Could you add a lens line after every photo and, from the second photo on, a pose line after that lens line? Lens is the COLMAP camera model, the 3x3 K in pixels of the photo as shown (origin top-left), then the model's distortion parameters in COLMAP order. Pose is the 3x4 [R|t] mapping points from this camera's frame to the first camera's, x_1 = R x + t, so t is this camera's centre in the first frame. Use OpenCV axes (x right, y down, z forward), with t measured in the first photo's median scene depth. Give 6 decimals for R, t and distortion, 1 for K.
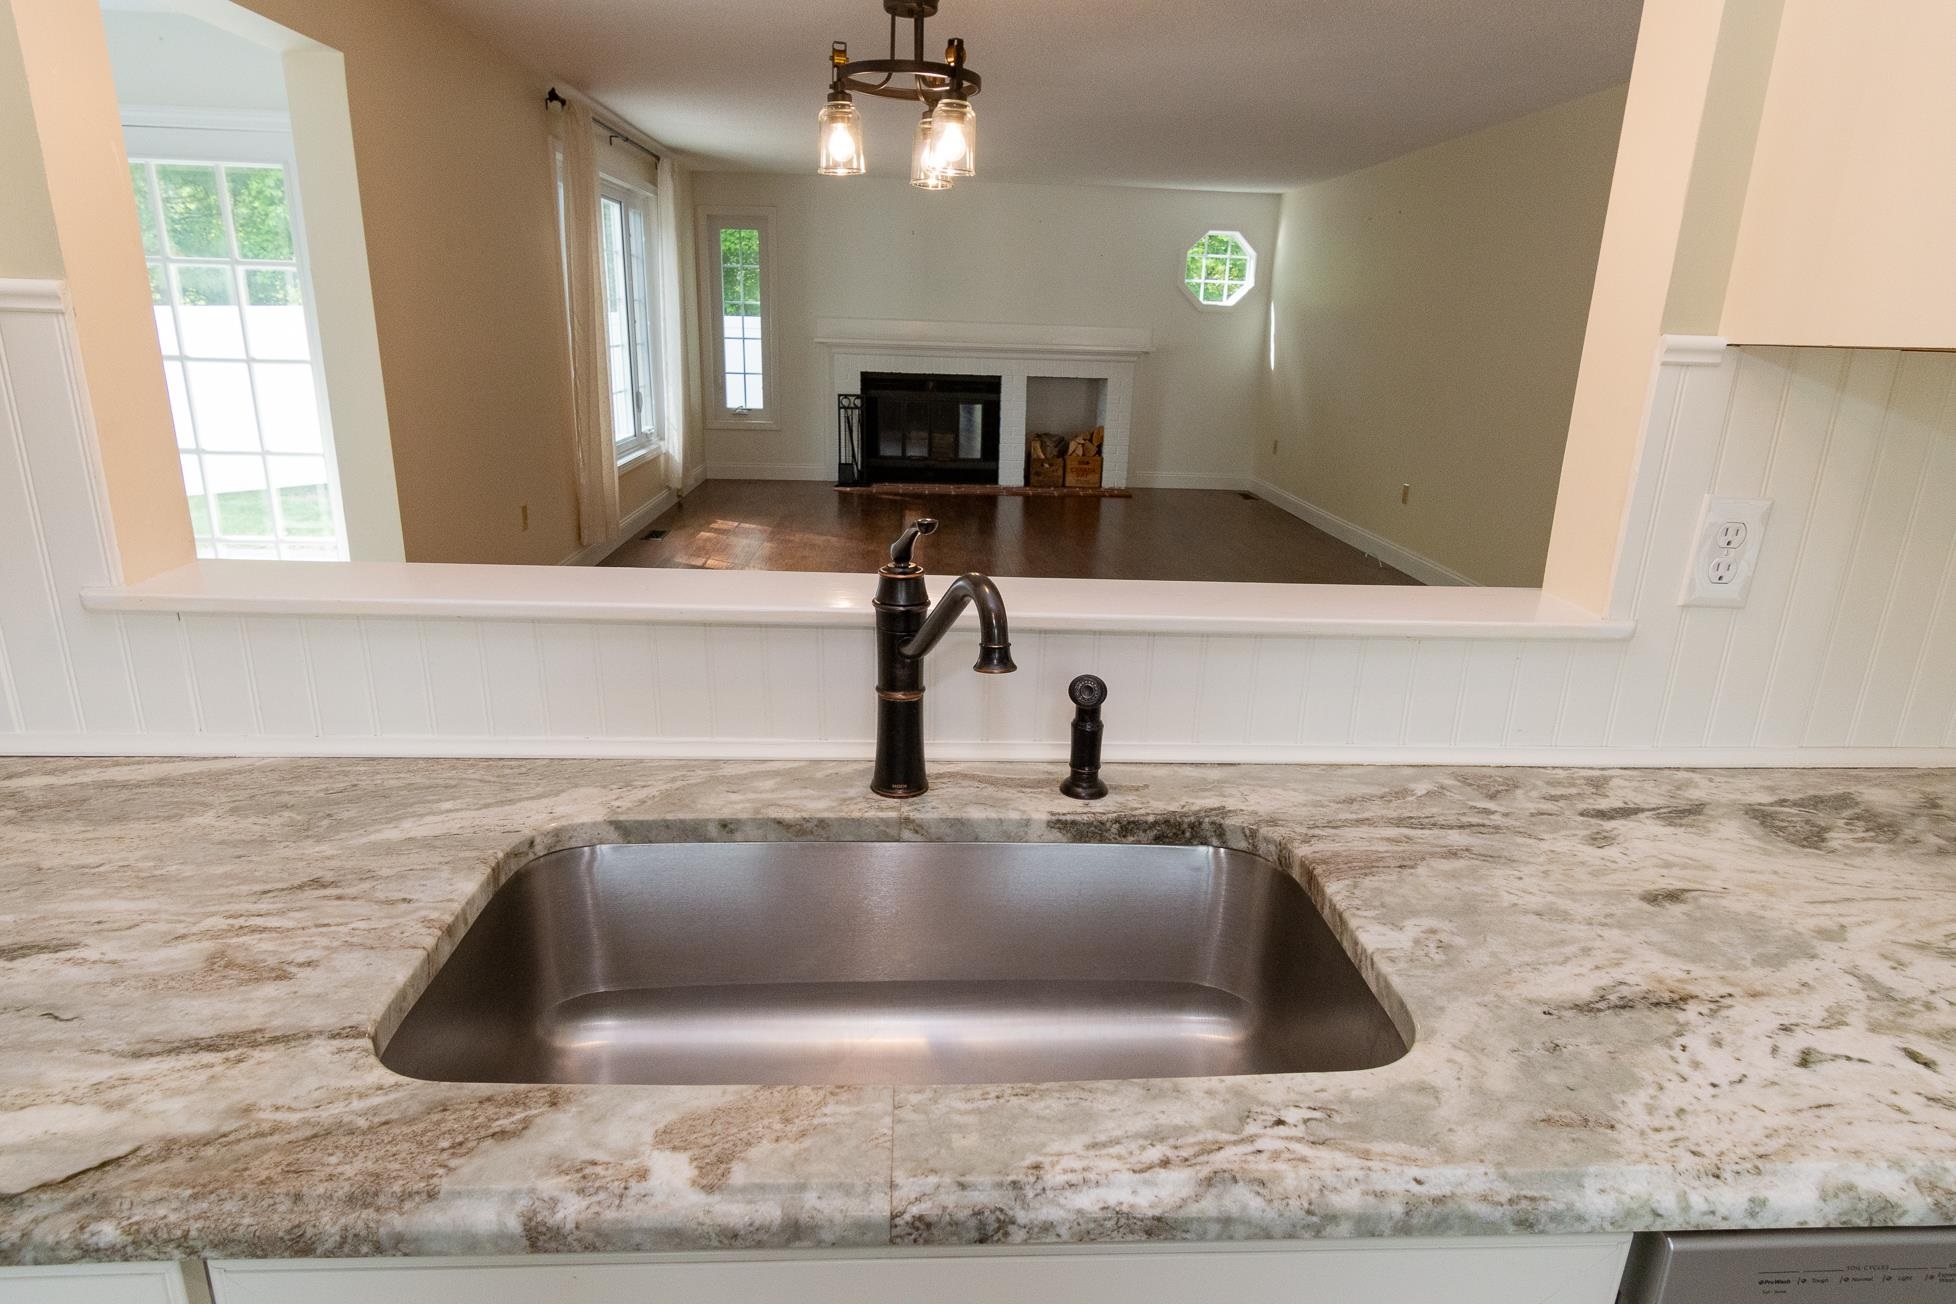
lens RADIAL K [[1105.3, 0, 980.6], [0, 1105.3, 649.7], [0, 0, 1]] dist [0.004826, 0.000773]
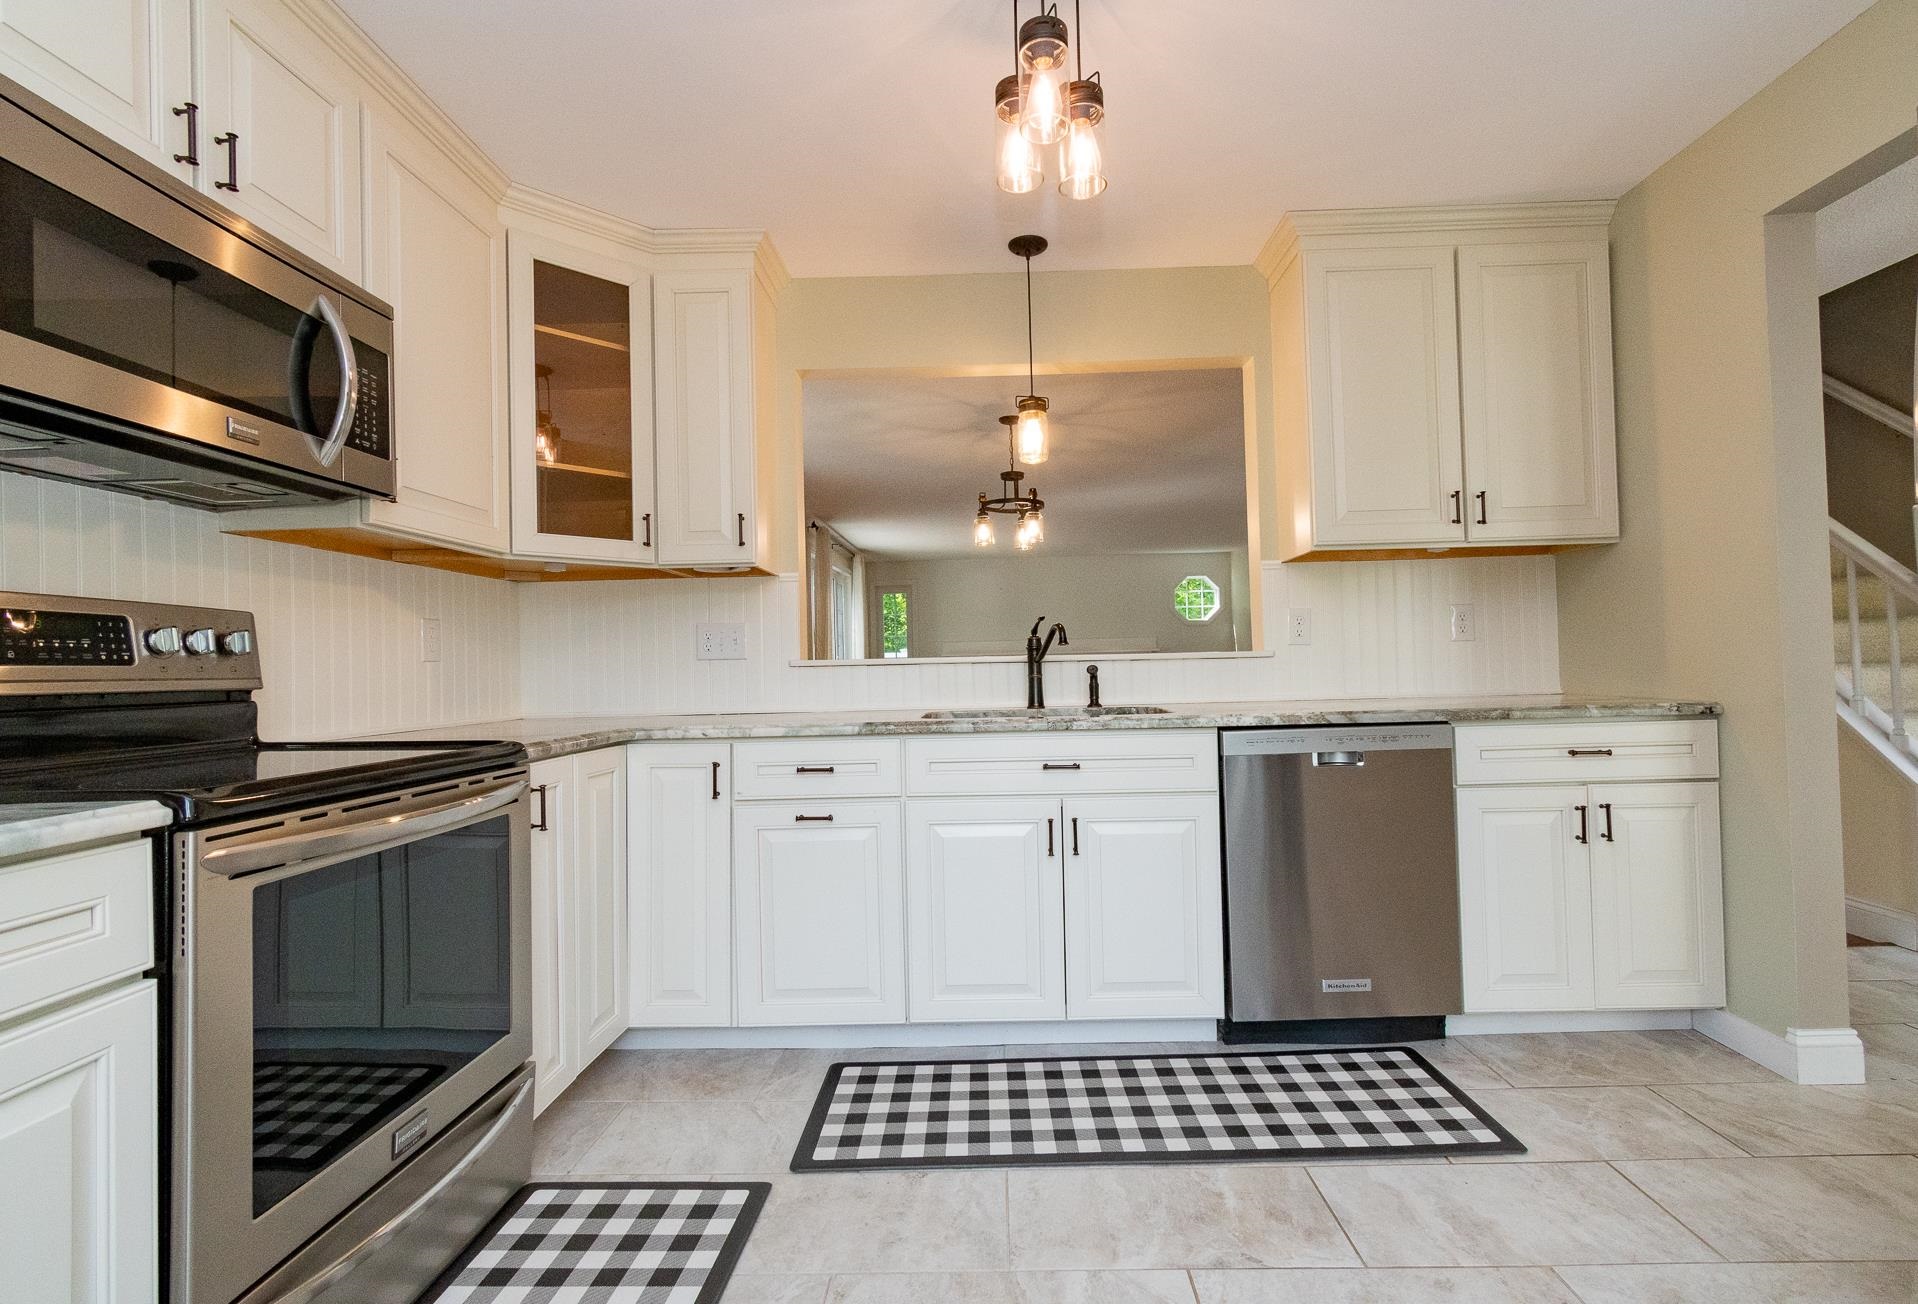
lens RADIAL K [[873.3, 0, 980.9], [0, 873.3, 647.7], [0, 0, 1]] dist [0.005916, -0.000658]
pose [[0.995814, -0.057767, -0.070834, -0.005527], [0.033446, 0.951515, -0.305779, 0.091610], [0.085064, 0.302130, 0.949464, -0.183596]]
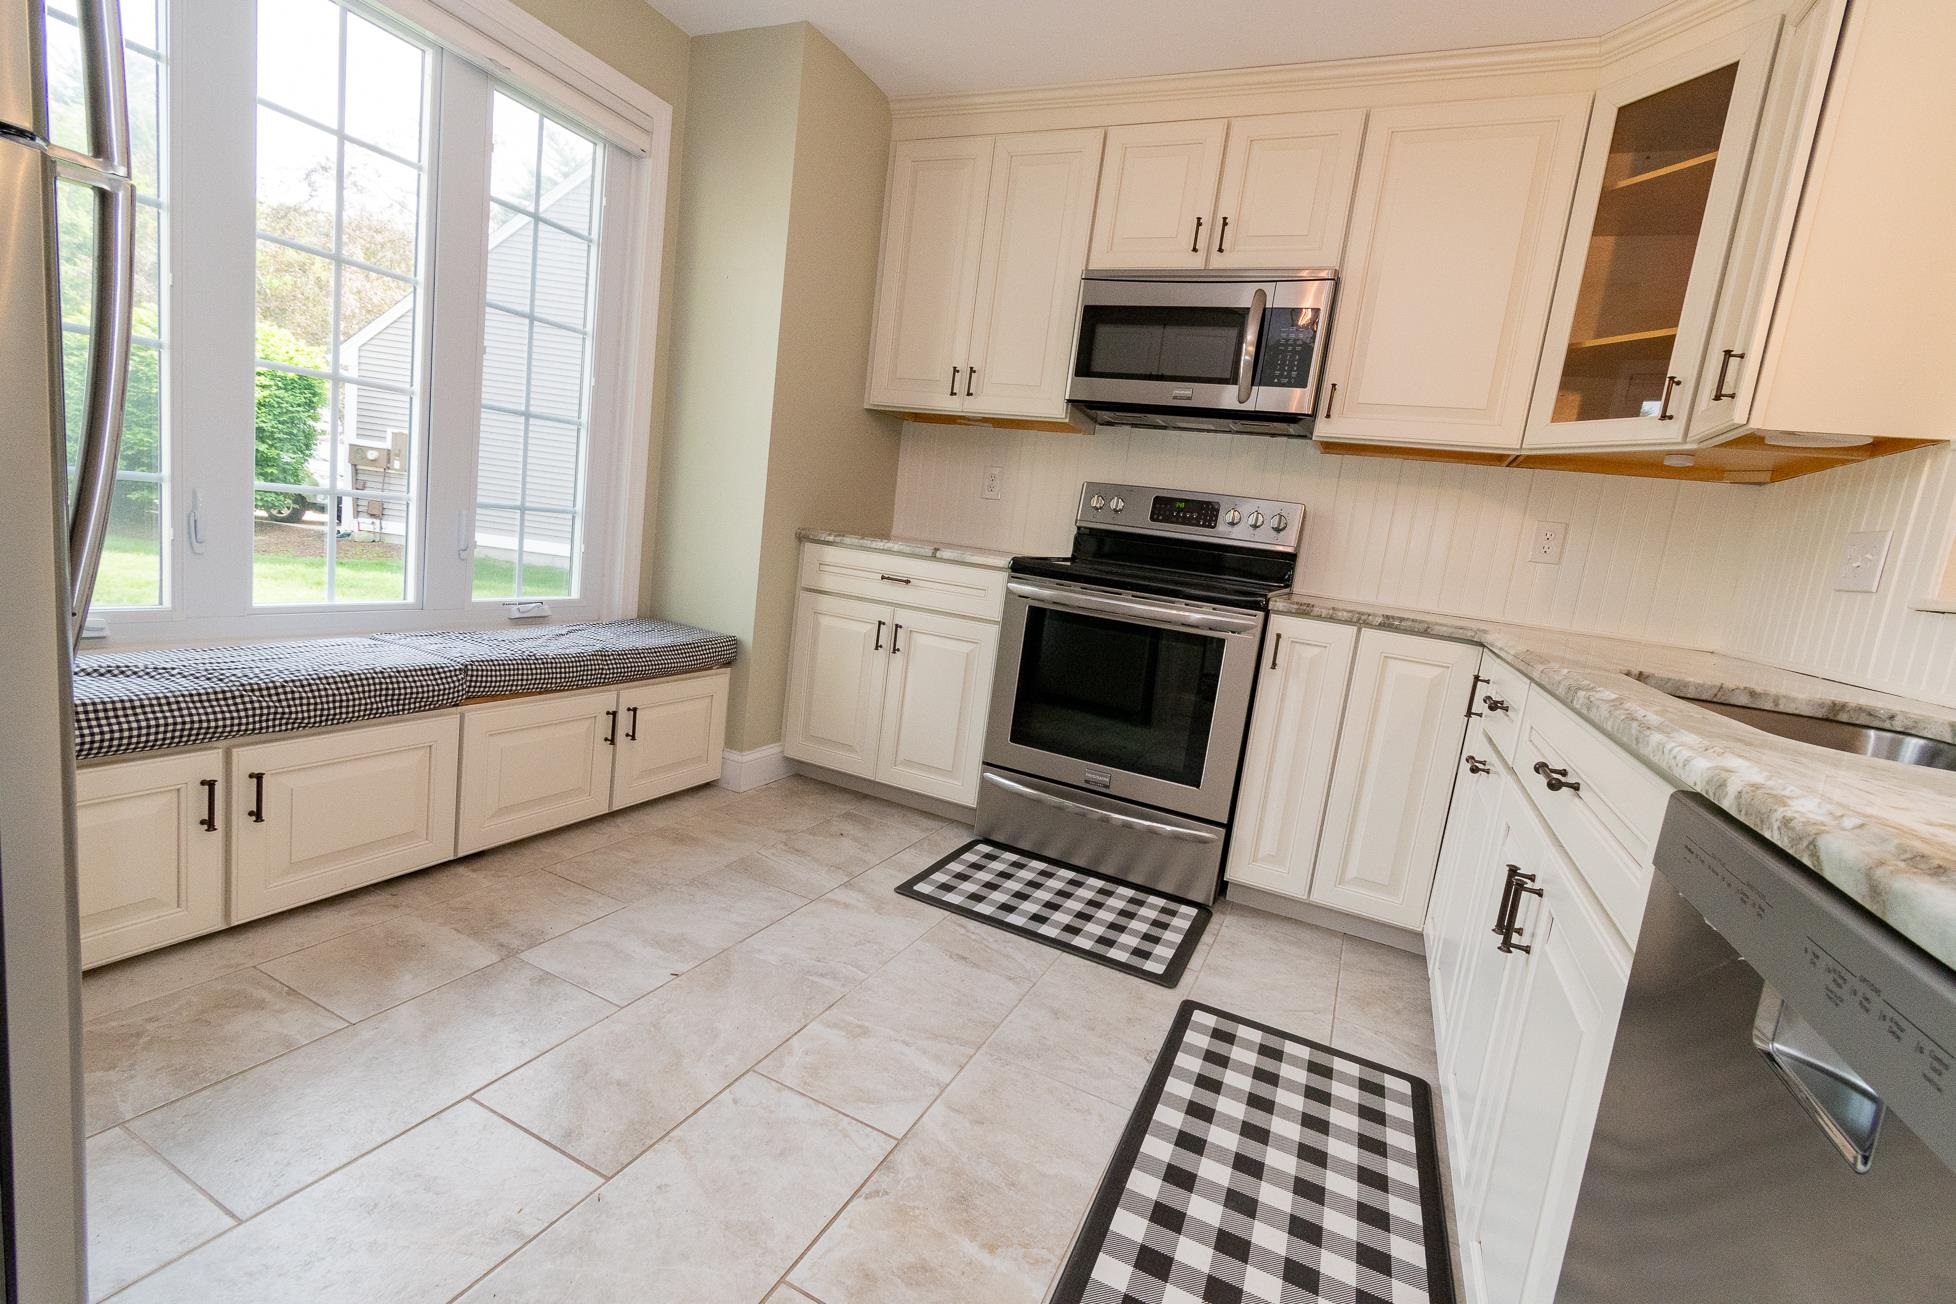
lens RADIAL K [[872.5, 0, 979.4], [0, 872.5, 651.6], [0, 0, 1]] dist [0.003218, -0.000533]
pose [[-0.467476, 0.039876, -0.883106, 0.145629], [-0.380385, 0.892695, 0.241668, 0.031334], [0.797981, 0.448894, -0.402145, 0.051248]]
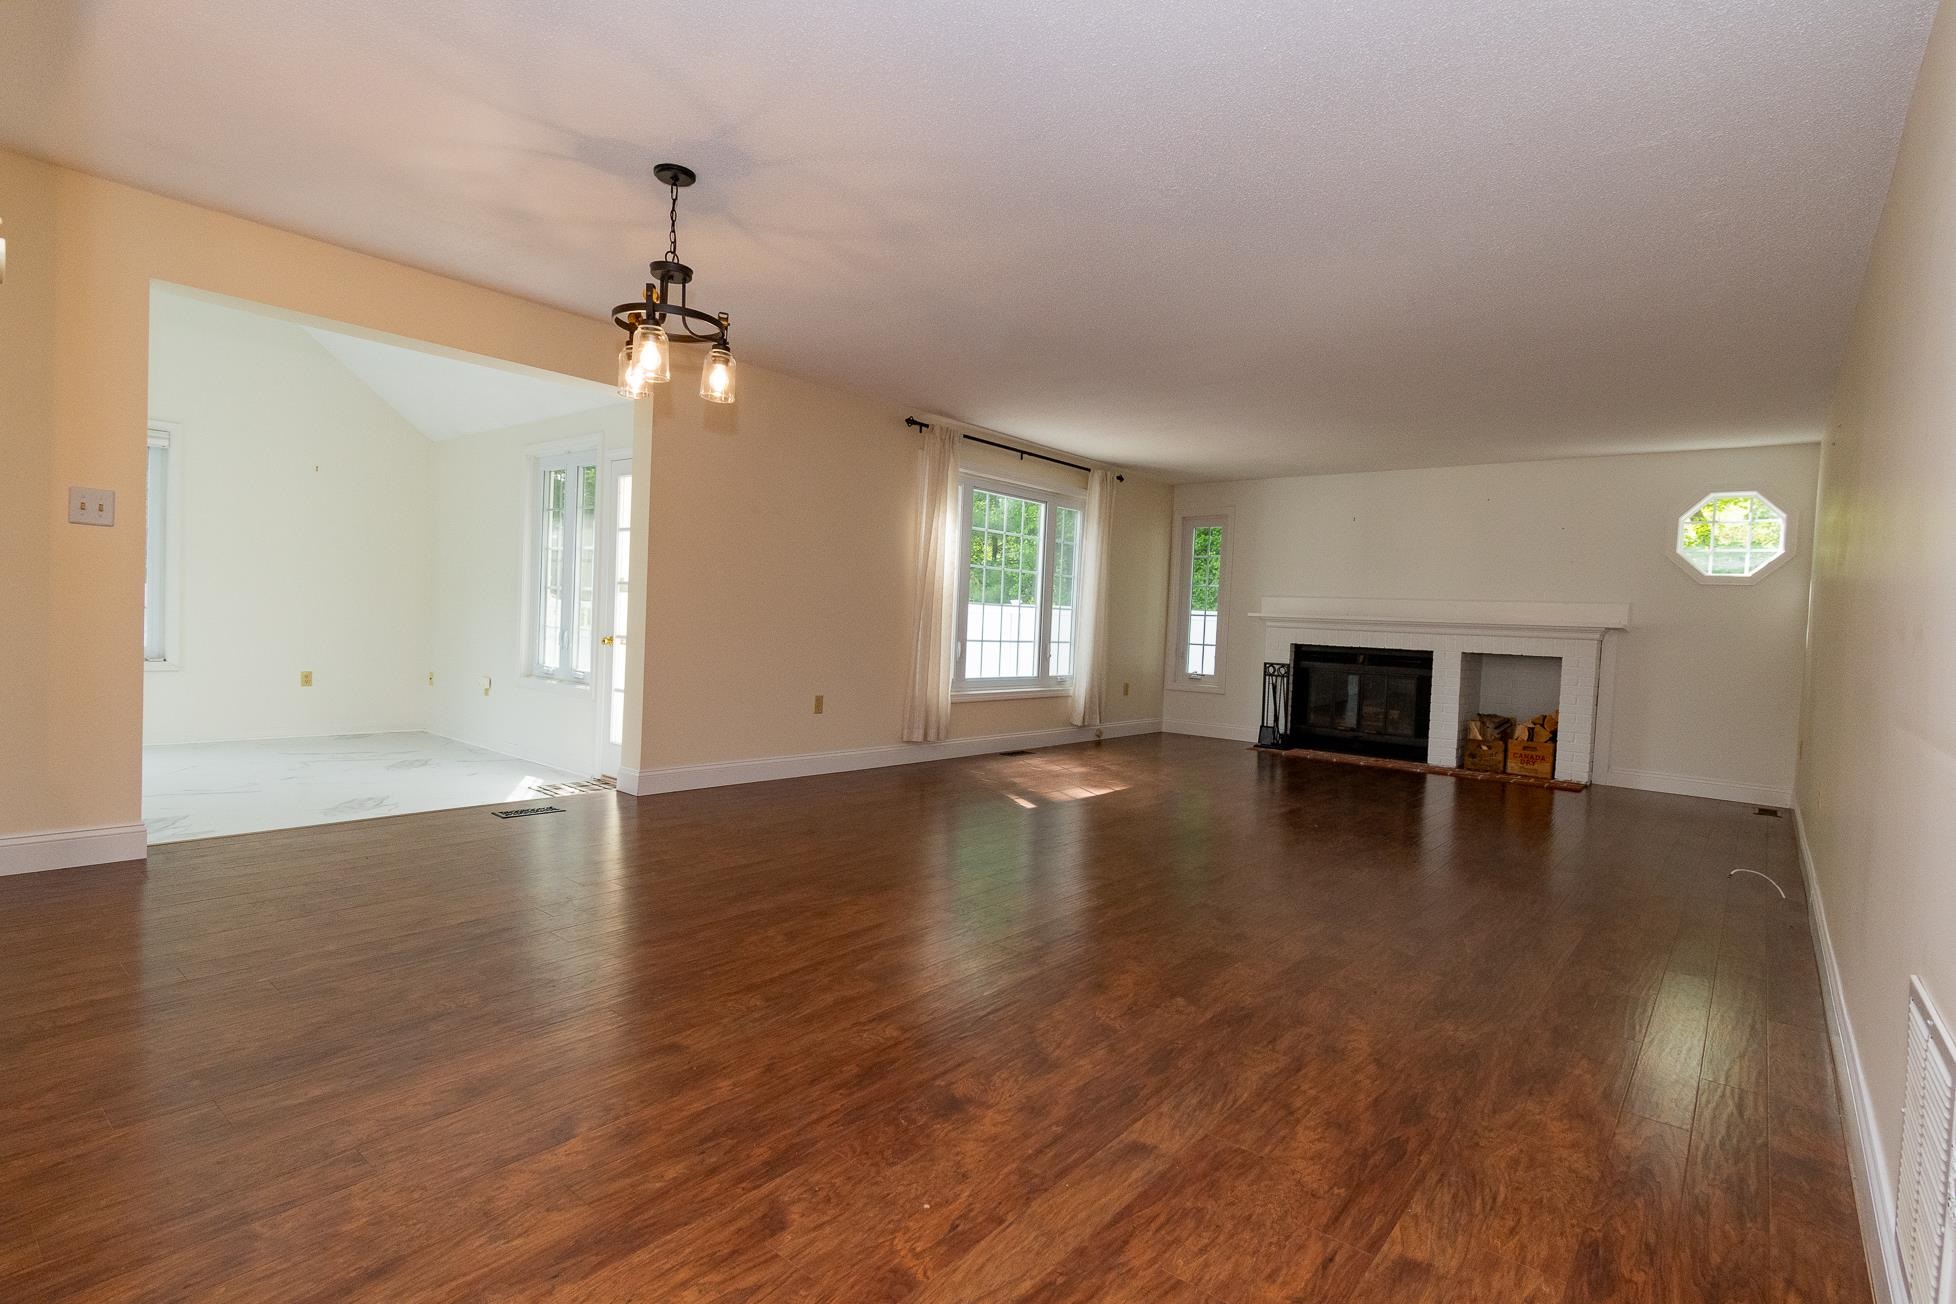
lens RADIAL K [[945.3, 0, 980.4], [0, 945.3, 649.1], [0, 0, 1]] dist [0.002927, -0.000299]
pose [[0.730806, 0.023601, -0.682178, 0.294886], [-0.218305, 0.954993, -0.200827, 0.003309], [0.646735, 0.295689, 0.703066, 0.162674]]
